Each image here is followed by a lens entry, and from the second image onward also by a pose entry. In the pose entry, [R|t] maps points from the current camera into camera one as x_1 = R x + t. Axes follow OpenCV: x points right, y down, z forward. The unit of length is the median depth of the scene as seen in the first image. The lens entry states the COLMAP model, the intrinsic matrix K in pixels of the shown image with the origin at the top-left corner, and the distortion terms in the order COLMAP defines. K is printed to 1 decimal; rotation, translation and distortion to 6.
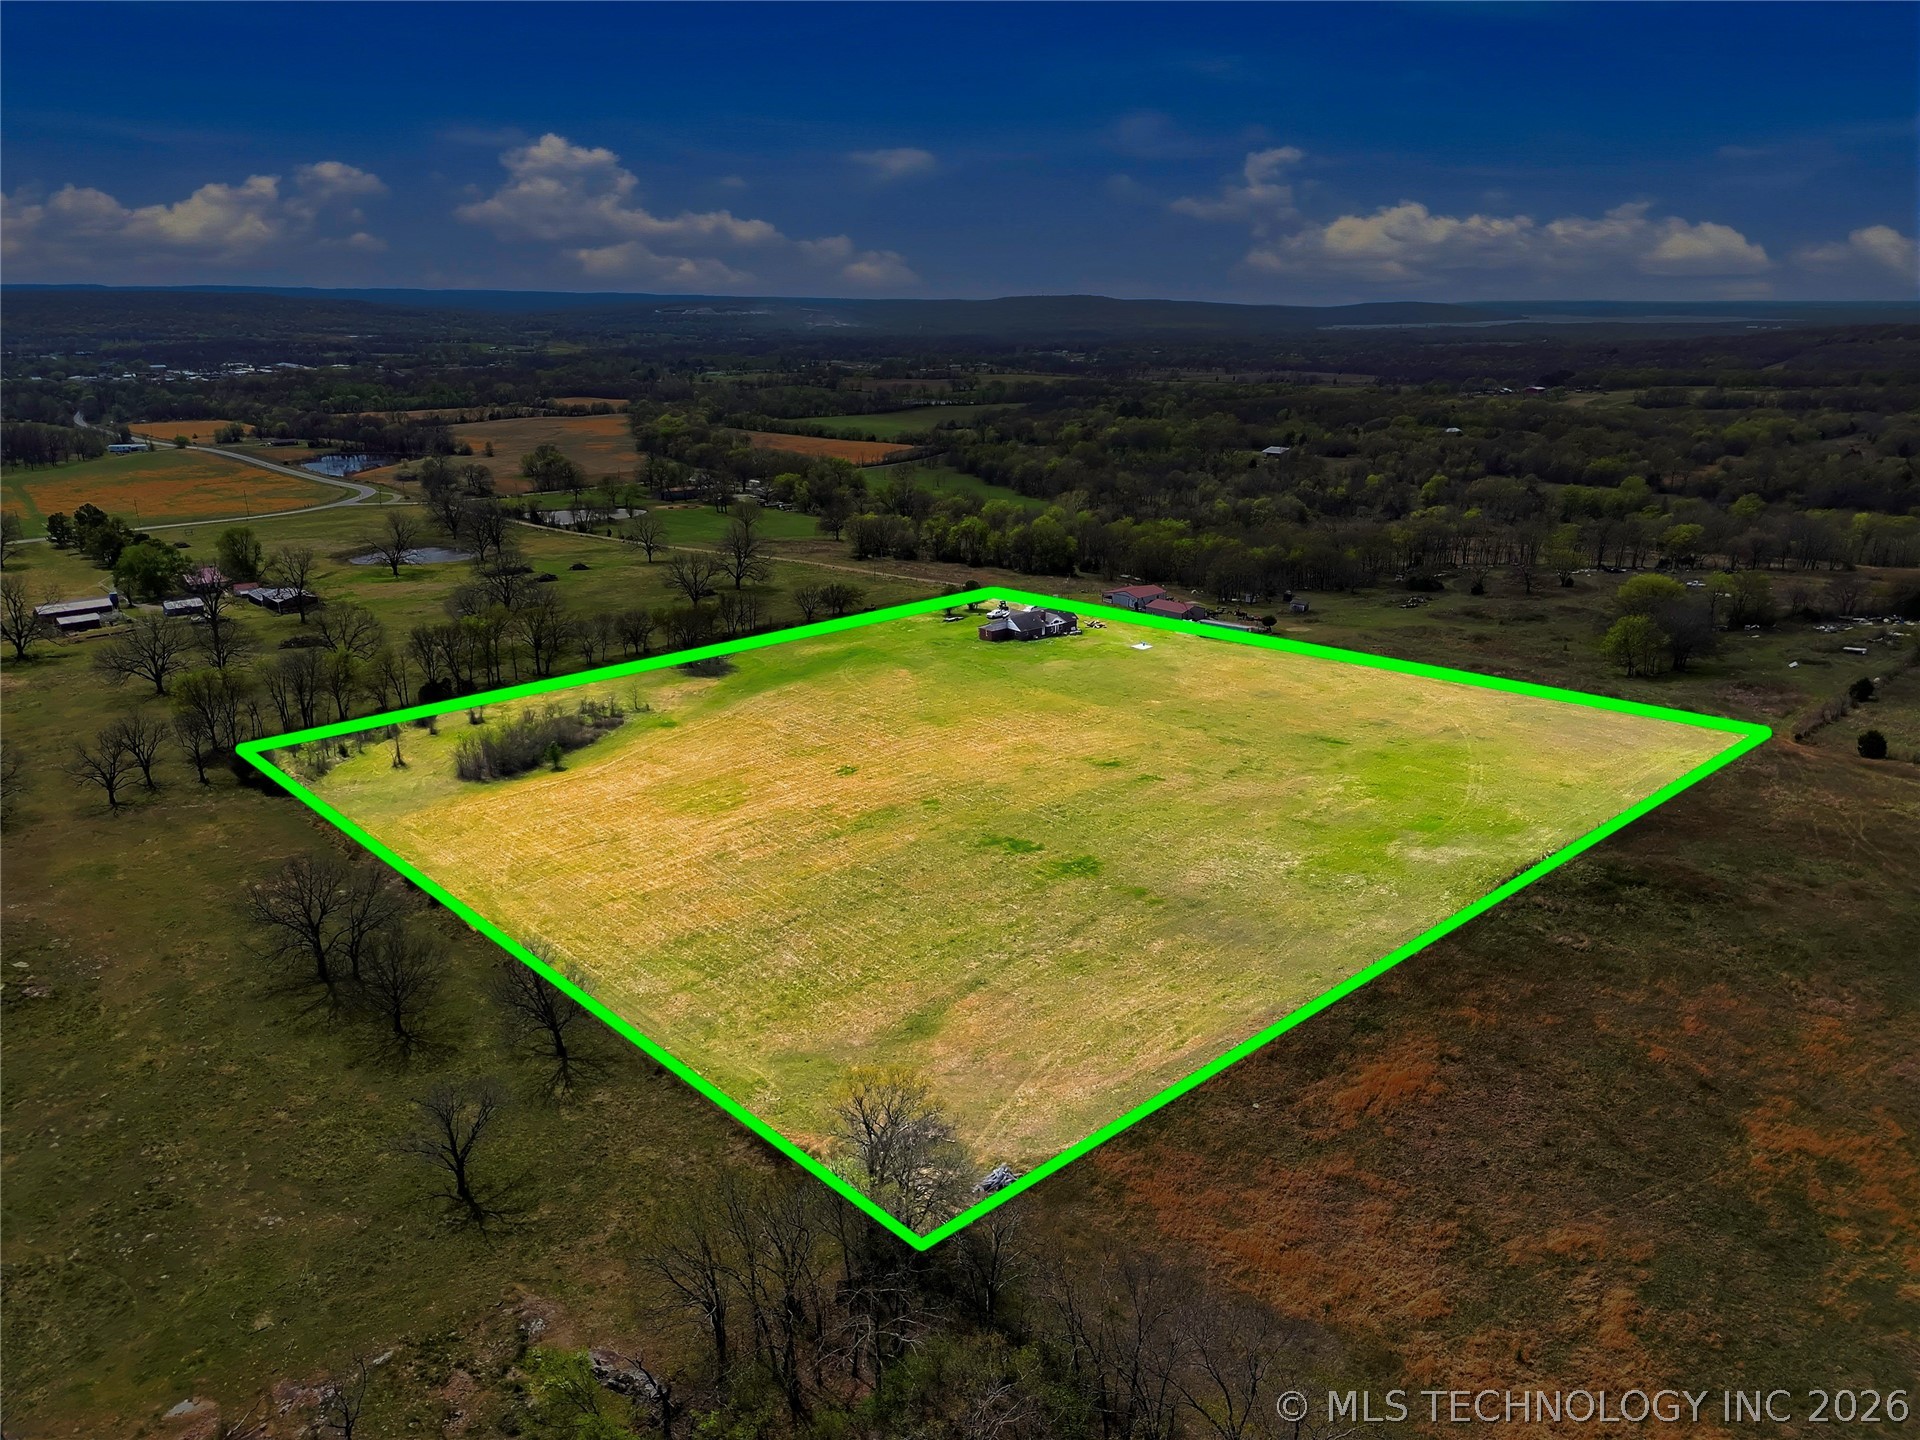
lens RADIAL K [[1337.7, 0, 962.7], [0, 1337.7, 718.0], [0, 0, 1]] dist [0.088581, -0.085568]
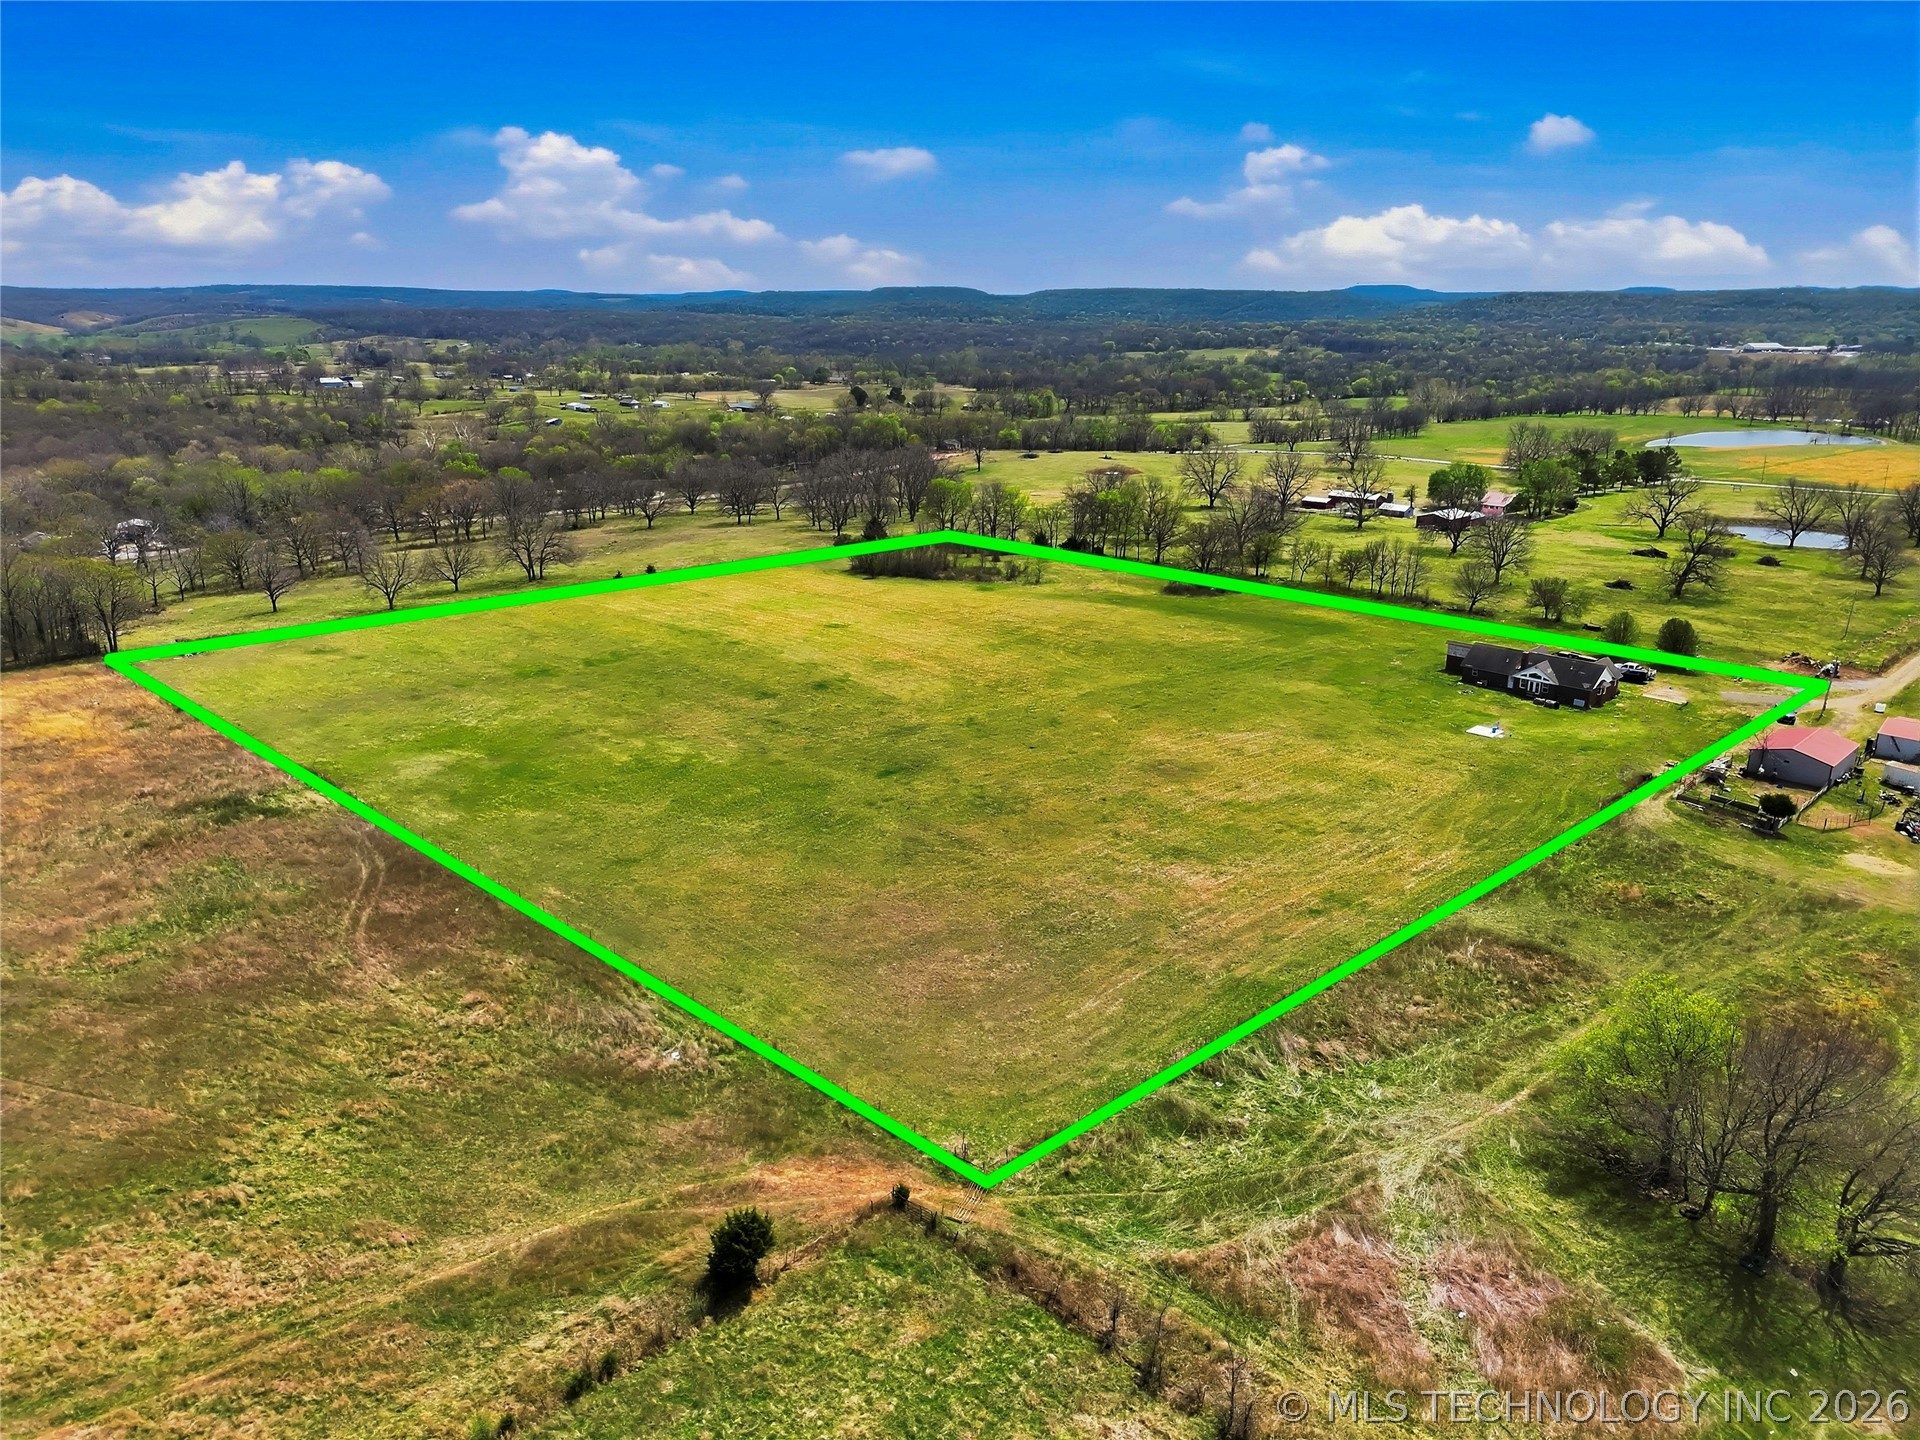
lens RADIAL K [[1337.7, 0, 962.7], [0, 1337.7, 718.0], [0, 0, 1]] dist [0.088581, -0.085568]
pose [[0.045403, 0.293998, -0.954727, 1.000636], [-0.297705, 0.916269, 0.267998, -0.217573], [0.953578, 0.272059, 0.129126, 1.031874]]
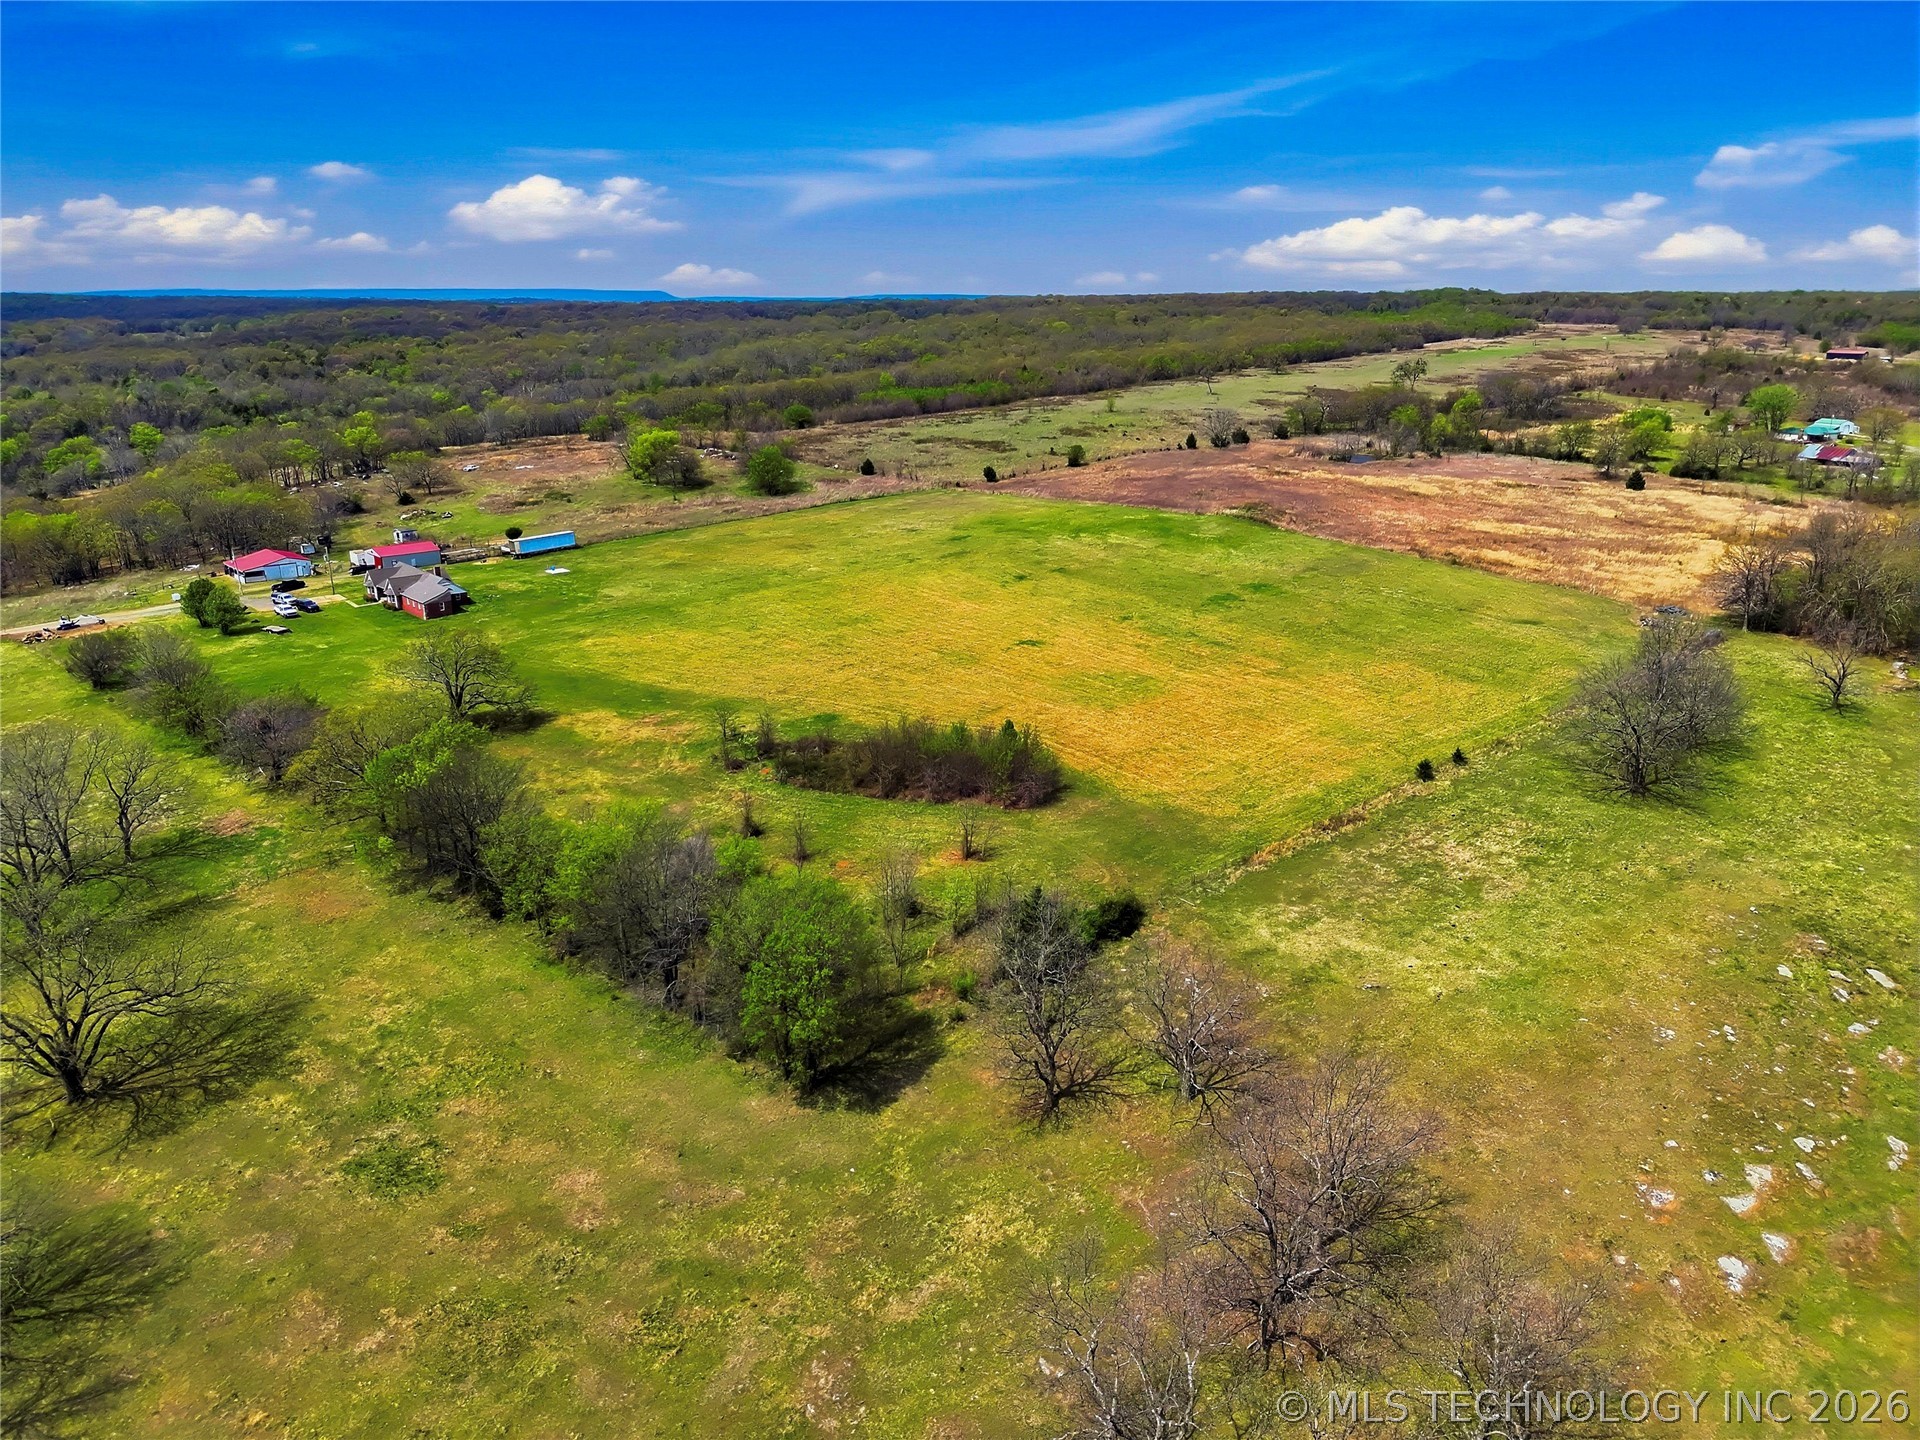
lens RADIAL K [[1337.7, 0, 962.7], [0, 1337.7, 718.0], [0, 0, 1]] dist [0.088581, -0.085568]
pose [[-0.006552, -0.304913, 0.952358, -1.040356], [0.295988, 0.909110, 0.293103, -0.209989], [-0.955169, 0.283807, 0.084294, 1.035500]]
